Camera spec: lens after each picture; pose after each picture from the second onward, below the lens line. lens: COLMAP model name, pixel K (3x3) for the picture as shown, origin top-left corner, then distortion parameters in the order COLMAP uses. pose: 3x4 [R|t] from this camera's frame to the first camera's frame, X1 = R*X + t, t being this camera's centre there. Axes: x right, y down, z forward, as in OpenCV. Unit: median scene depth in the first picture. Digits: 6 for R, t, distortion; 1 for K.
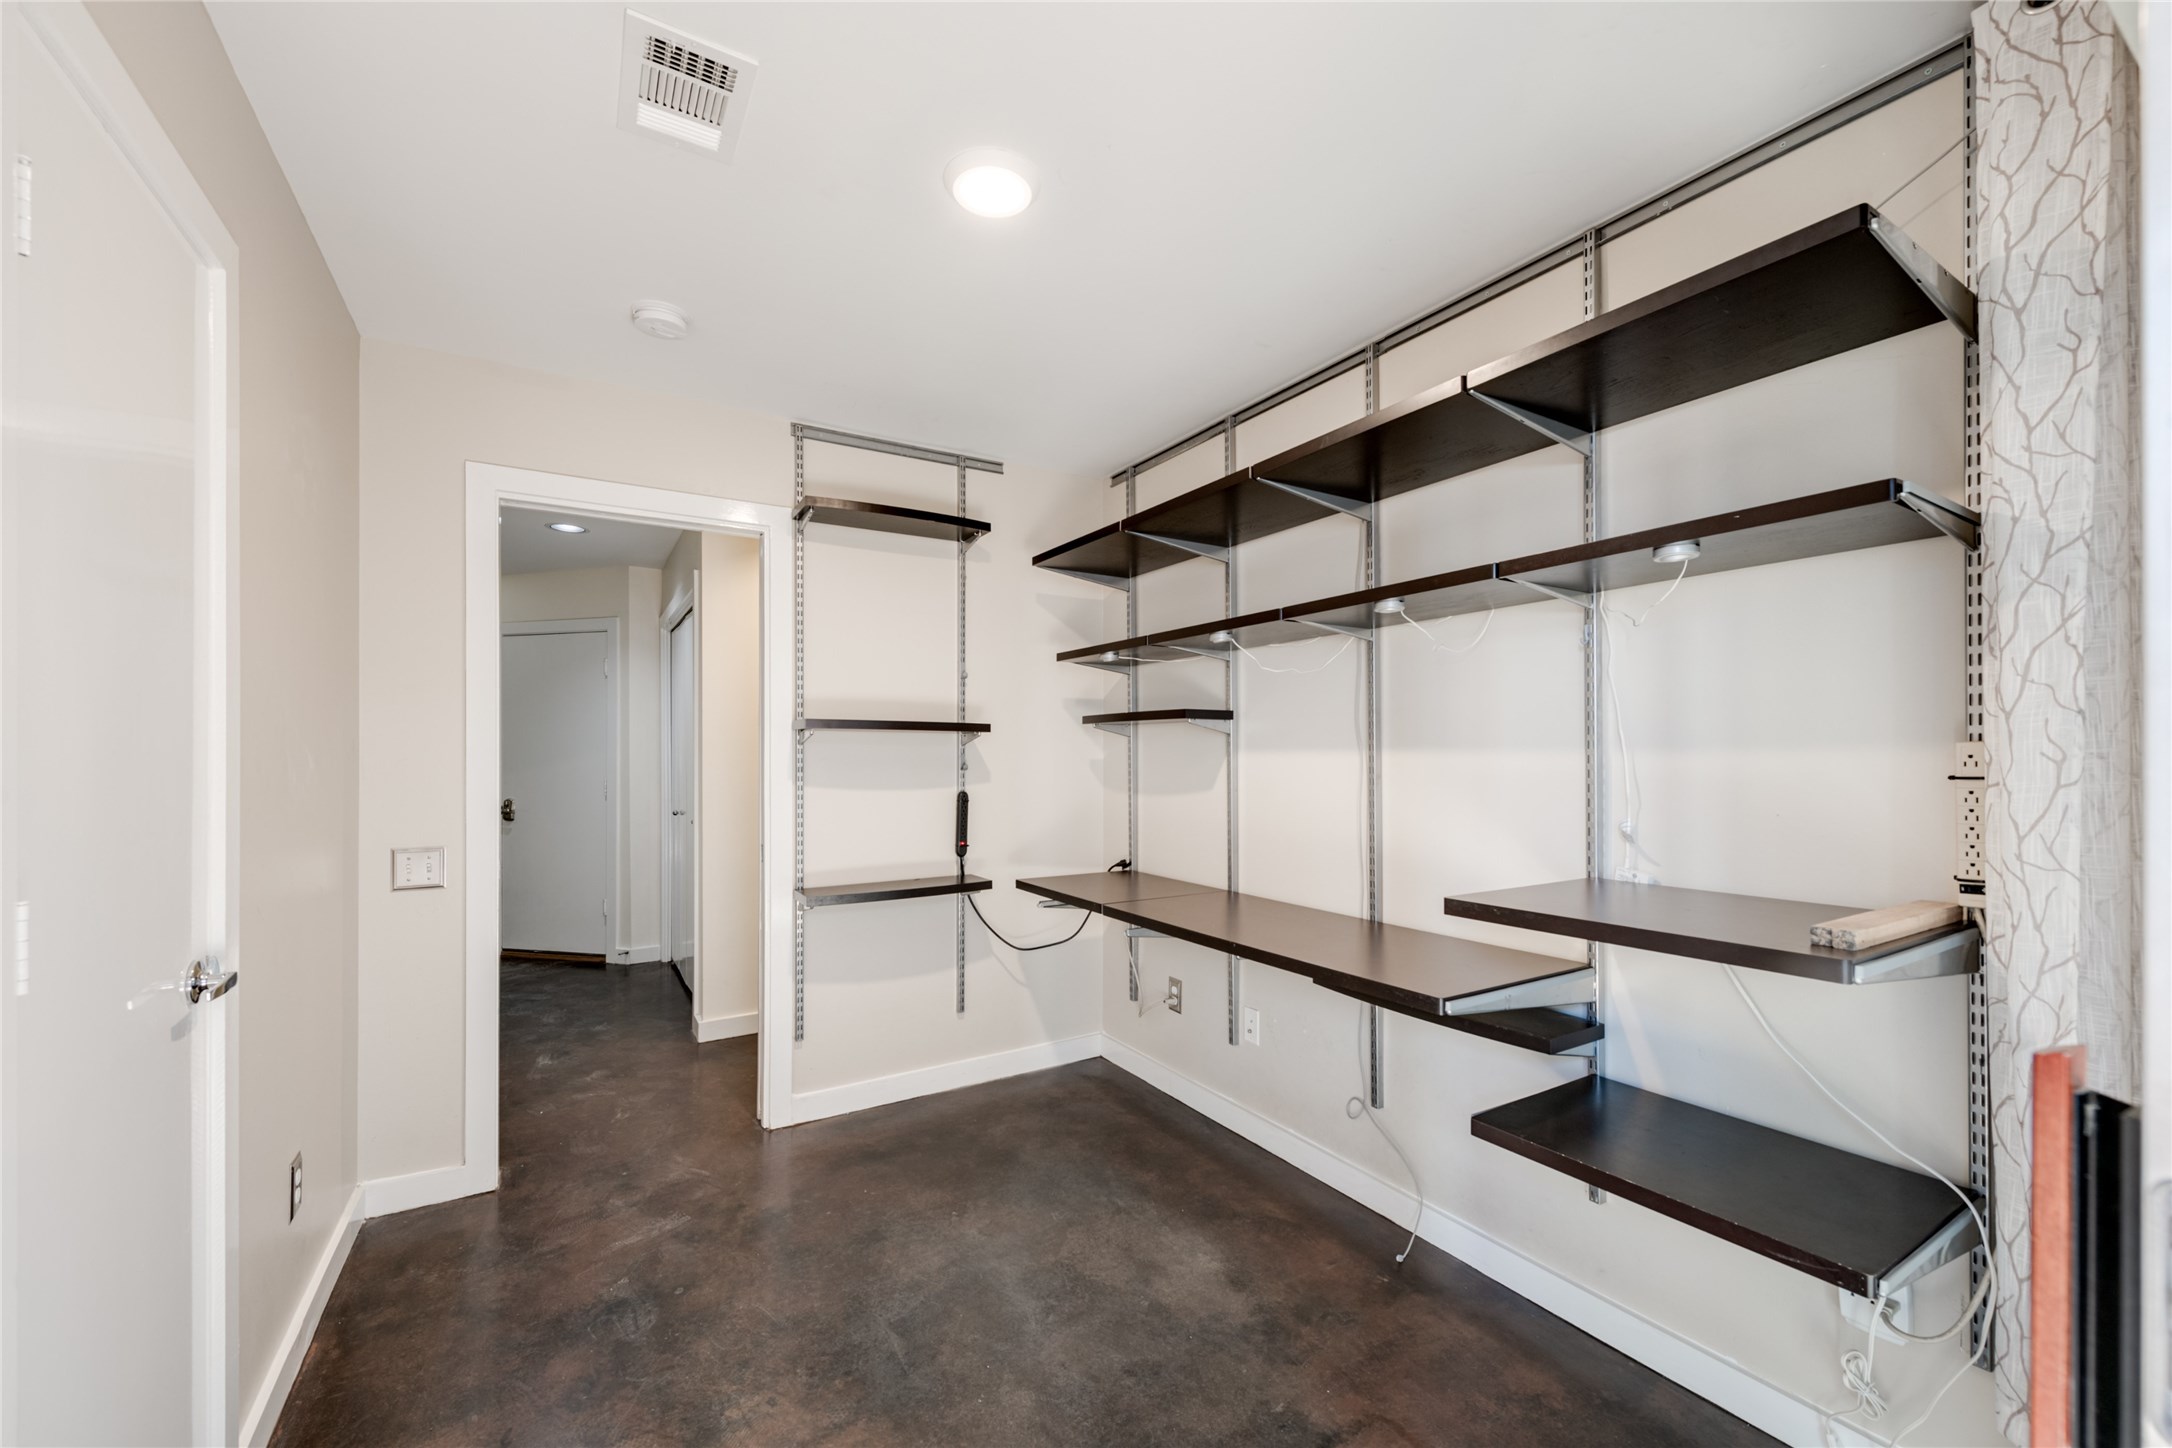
lens RADIAL K [[866.7, 0, 1082.4], [0, 866.7, 741.2], [0, 0, 1]] dist [0.000135, 0.000005]
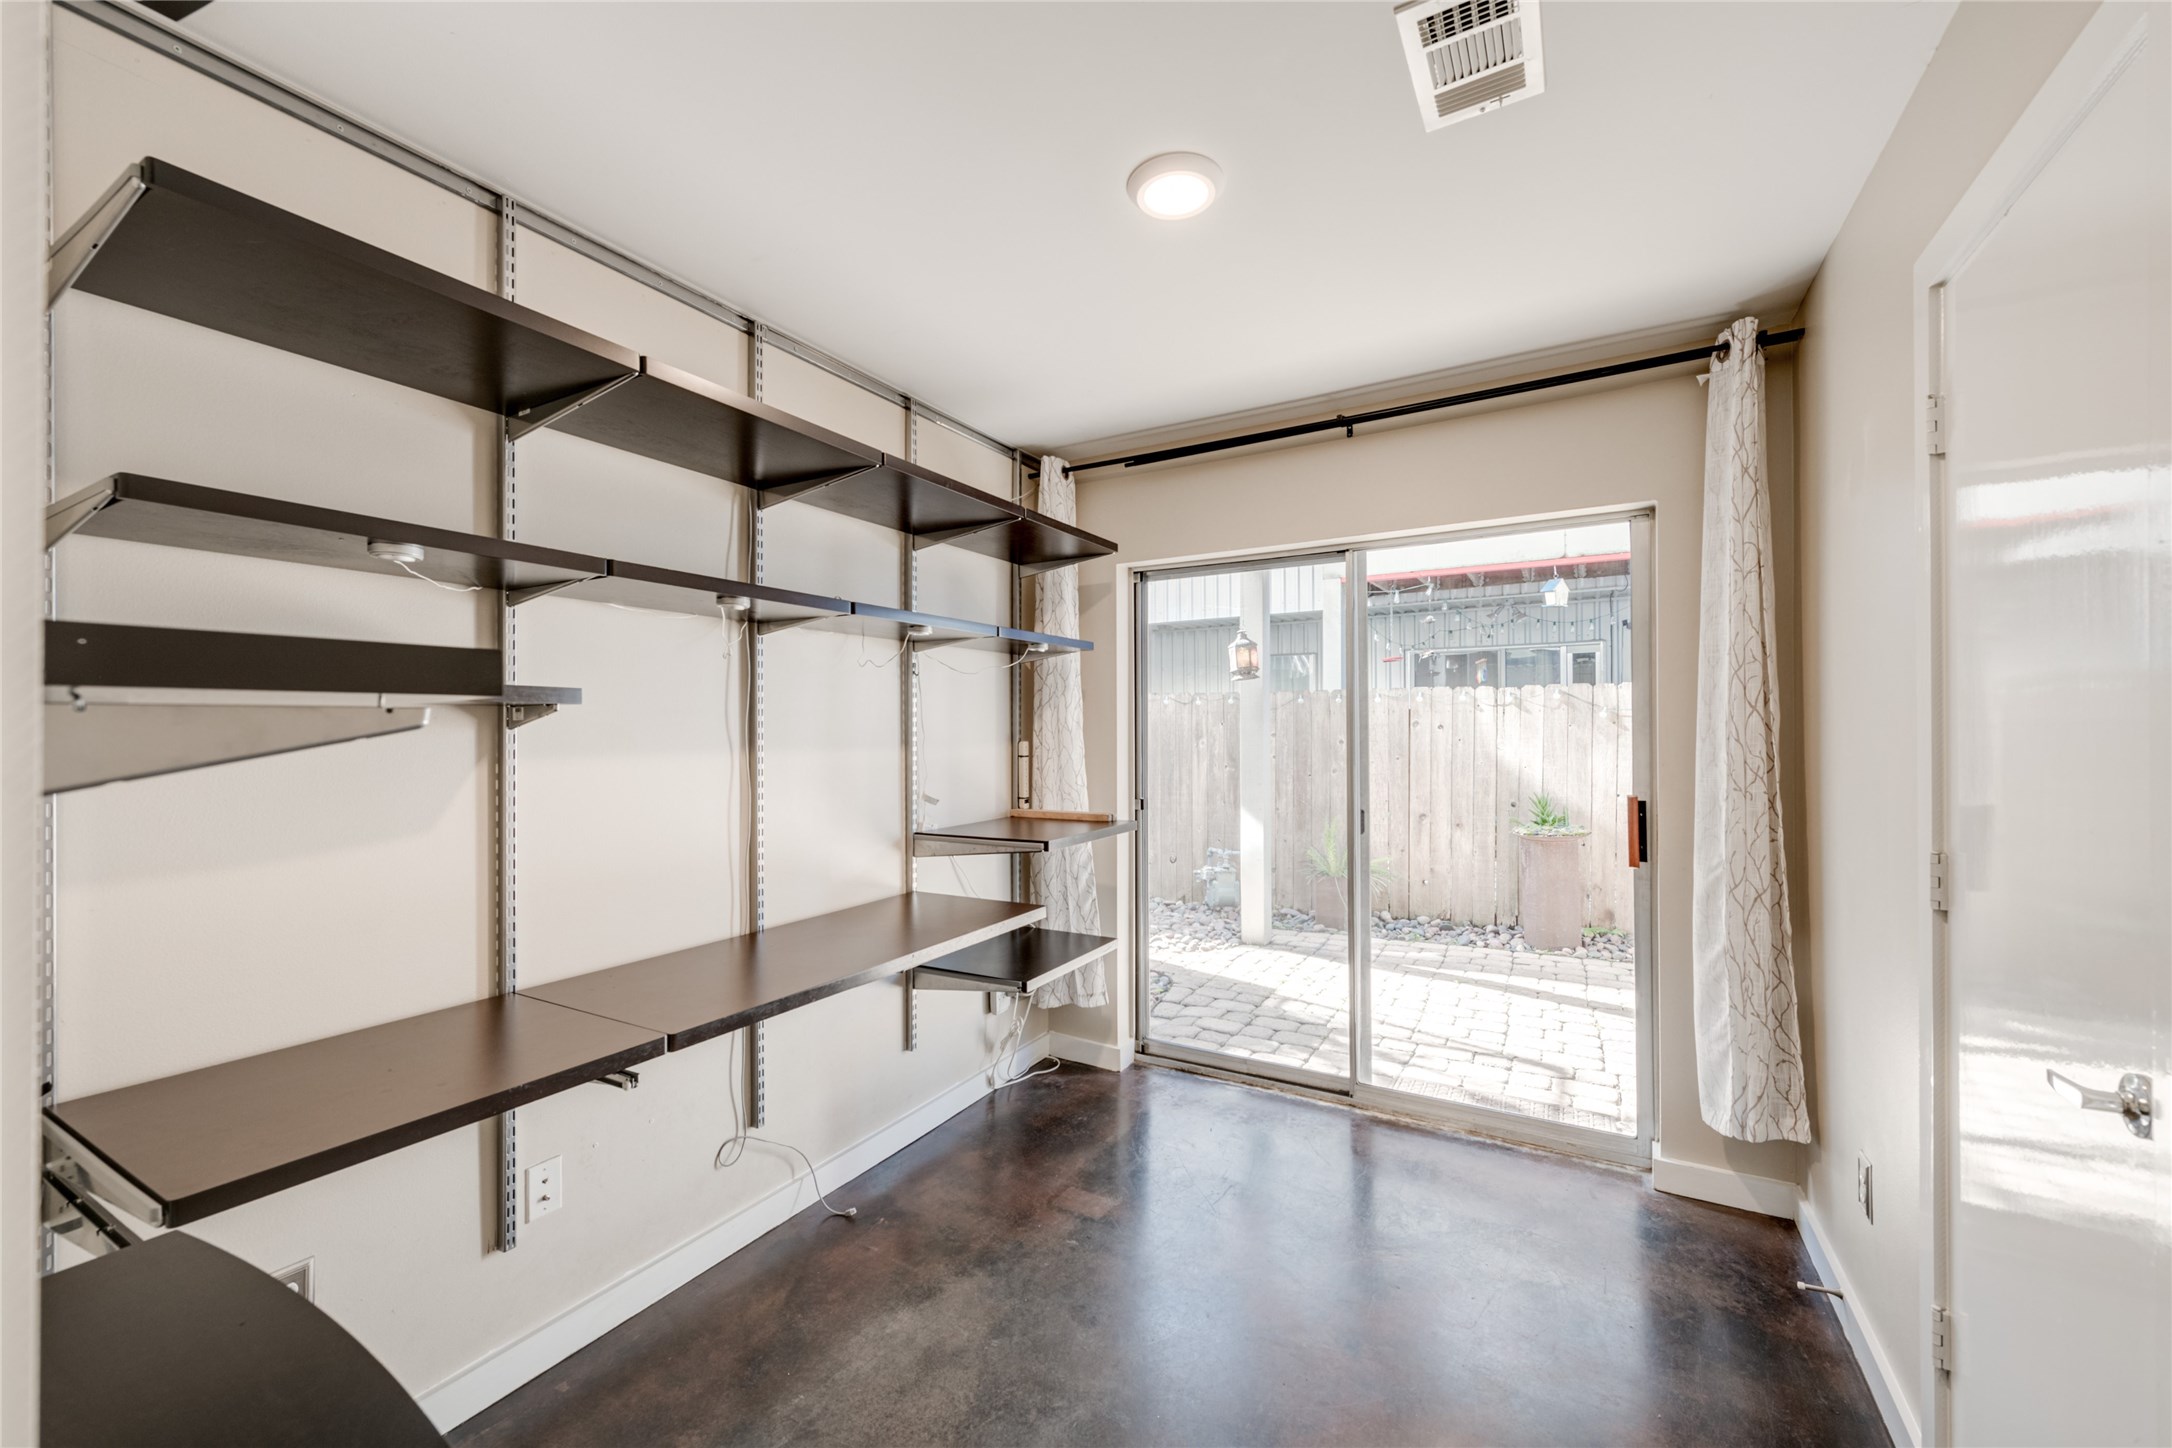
lens RADIAL K [[866.7, 0, 1079.3], [0, 866.7, 722.3], [0, 0, 1]] dist [0.000135, 0.000005]
pose [[-0.485633, 0.024748, 0.873812, -0.712883], [0.012808, 0.999693, -0.021195, 0.004558], [-0.874069, 0.000899, -0.485801, 1.222774]]
